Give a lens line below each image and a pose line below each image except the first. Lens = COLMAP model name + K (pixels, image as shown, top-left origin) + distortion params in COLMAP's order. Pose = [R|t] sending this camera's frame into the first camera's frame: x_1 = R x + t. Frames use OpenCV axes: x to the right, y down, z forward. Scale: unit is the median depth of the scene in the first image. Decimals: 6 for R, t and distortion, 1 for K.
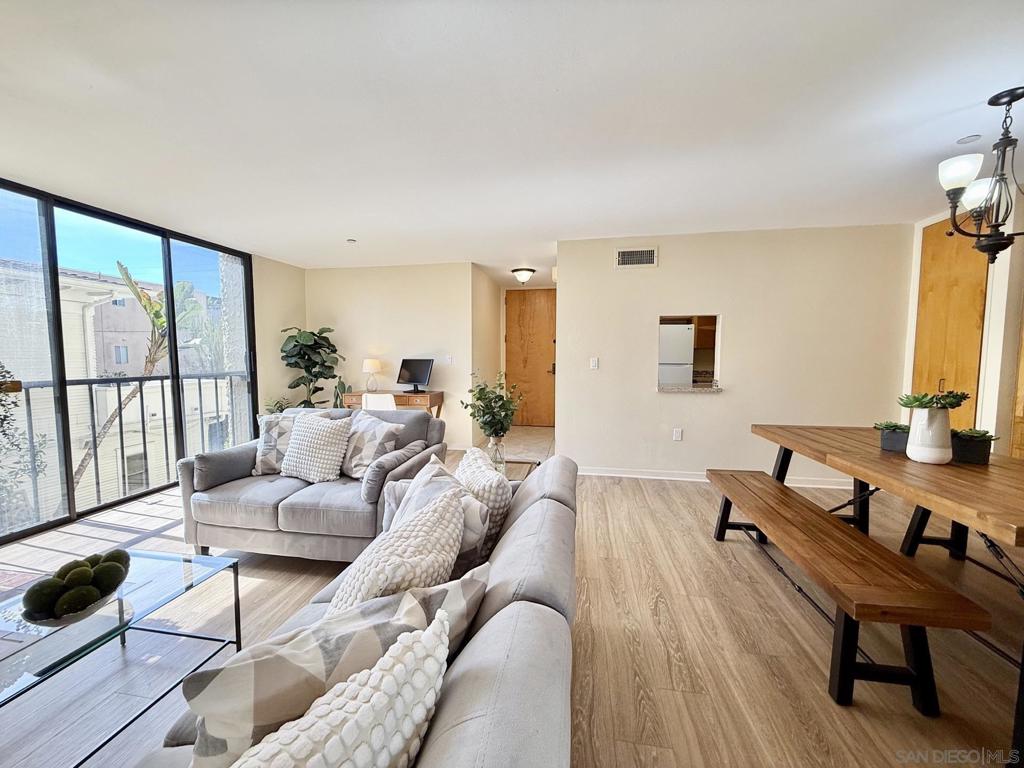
lens RADIAL K [[407.3, 0, 507.9], [0, 407.3, 383.5], [0, 0, 1]] dist [-0.000623, 0.000535]
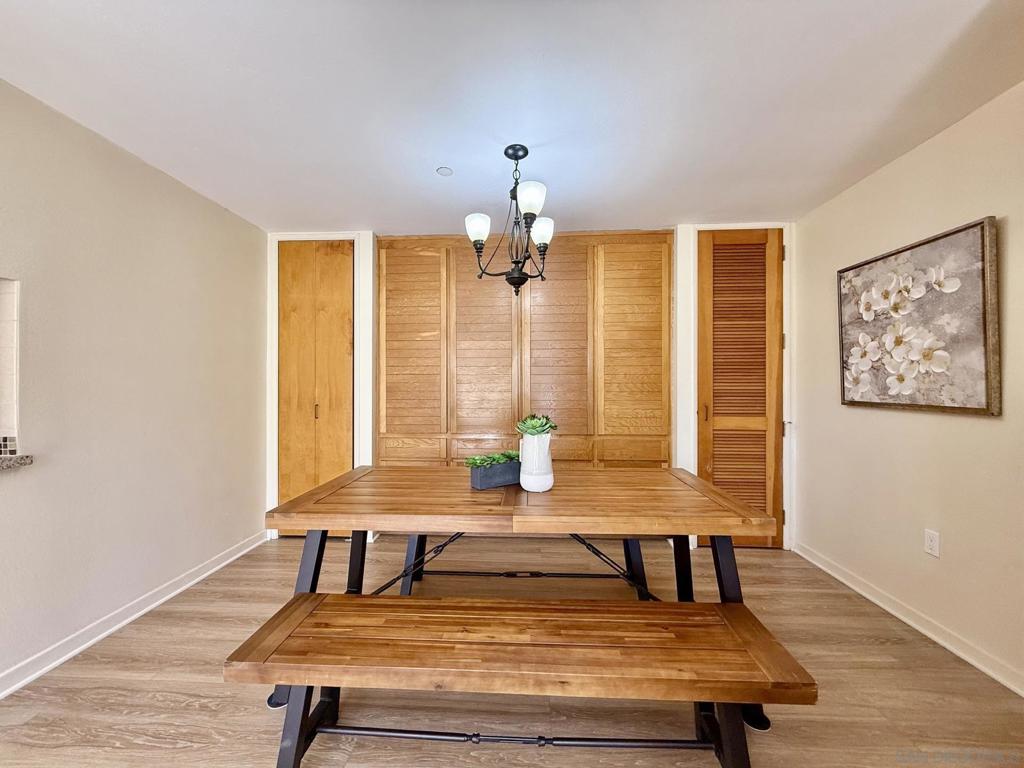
lens RADIAL K [[407.3, 0, 507.9], [0, 407.3, 383.5], [0, 0, 1]] dist [-0.000623, 0.000535]
pose [[-0.119044, -0.000896, 0.992889, 0.038883], [0.068319, 0.997622, 0.009092, -0.027766], [-0.990536, 0.068916, -0.118700, 0.475885]]
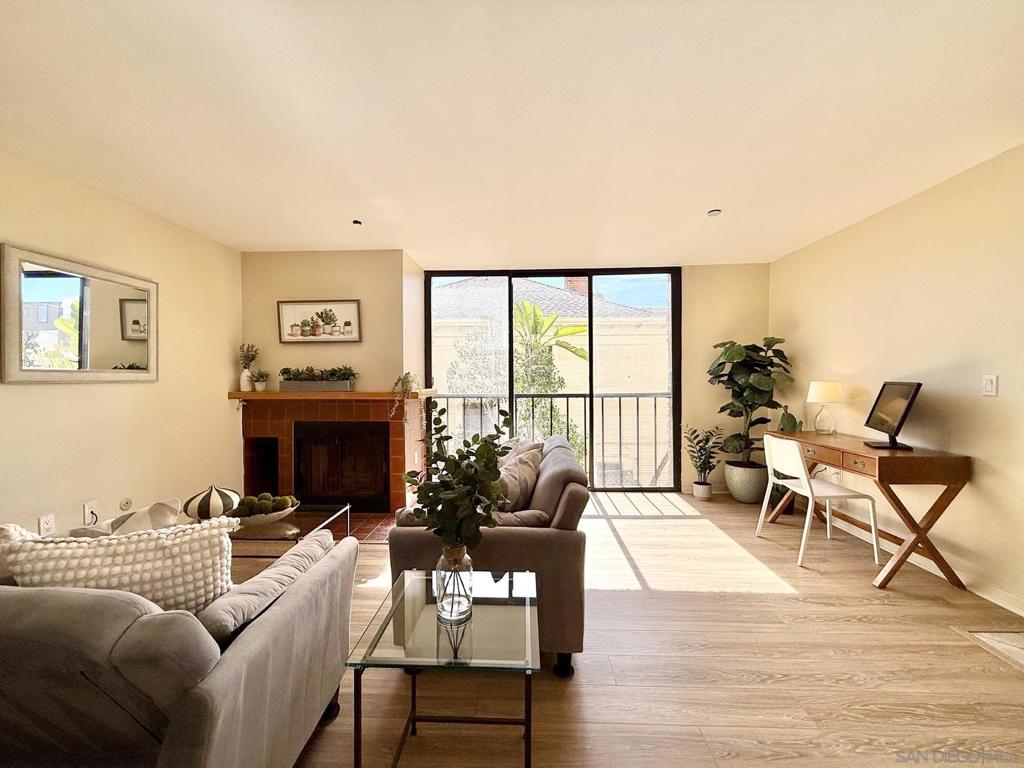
lens RADIAL K [[407.3, 0, 507.9], [0, 407.3, 383.5], [0, 0, 1]] dist [-0.000623, 0.000535]
pose [[0.131391, 0.015113, -0.991215, 0.241796], [-0.063239, 0.997975, 0.006834, -0.035619], [0.989312, 0.061785, 0.132080, 0.520721]]
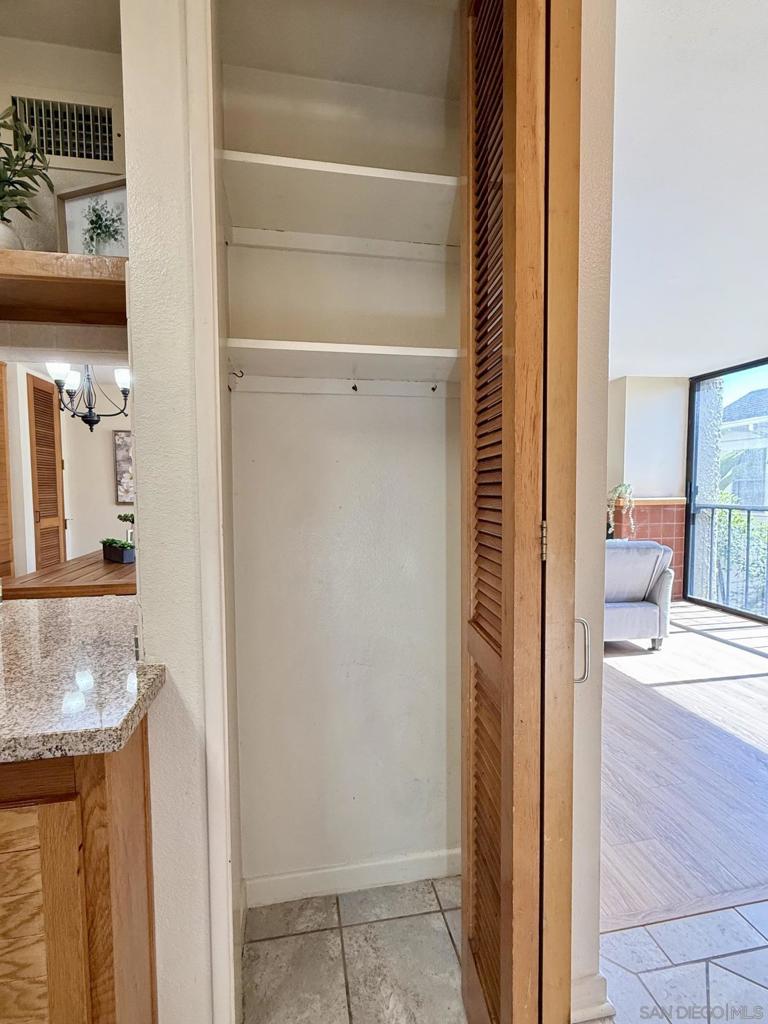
lens RADIAL K [[456.9, 0, 371.6], [0, 456.9, 511.3], [0, 0, 1]] dist [0.000424, 0.000176]
pose [[-0.940271, 0.025763, -0.339450, 0.321693], [-0.015711, 0.992786, 0.118867, -0.089596], [0.340063, 0.117101, -0.933083, 1.220291]]
